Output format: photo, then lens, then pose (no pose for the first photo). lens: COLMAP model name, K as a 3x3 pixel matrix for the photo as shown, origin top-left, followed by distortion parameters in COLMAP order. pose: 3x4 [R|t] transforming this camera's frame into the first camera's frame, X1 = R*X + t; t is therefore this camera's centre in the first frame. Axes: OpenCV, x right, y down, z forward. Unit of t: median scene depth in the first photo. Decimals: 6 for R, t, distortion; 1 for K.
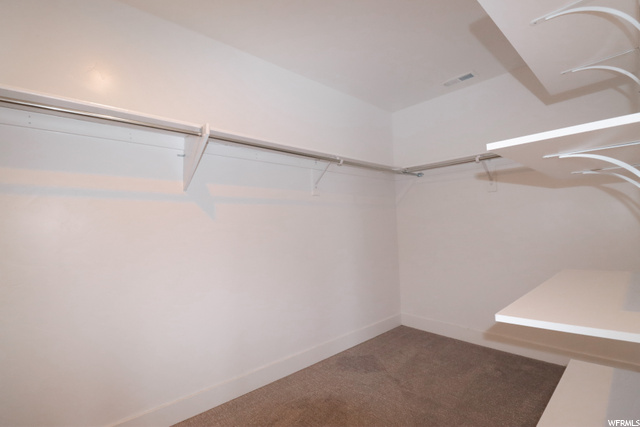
lens RADIAL K [[301.8, 0, 320.3], [0, 301.8, 211.9], [0, 0, 1]] dist [-0.000722, -0.000158]
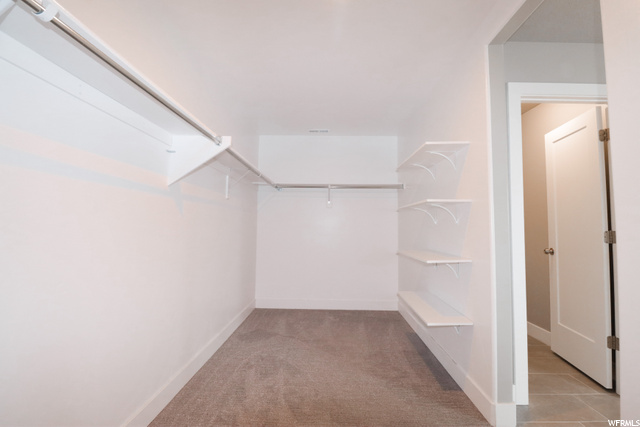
lens RADIAL K [[301.8, 0, 320.4], [0, 301.8, 214.8], [0, 0, 1]] dist [-0.000722, -0.000158]
pose [[0.701974, 0.062308, 0.709472, -0.618570], [-0.058946, 0.997831, -0.029310, 0.020414], [-0.709759, -0.021245, 0.704124, -0.067834]]
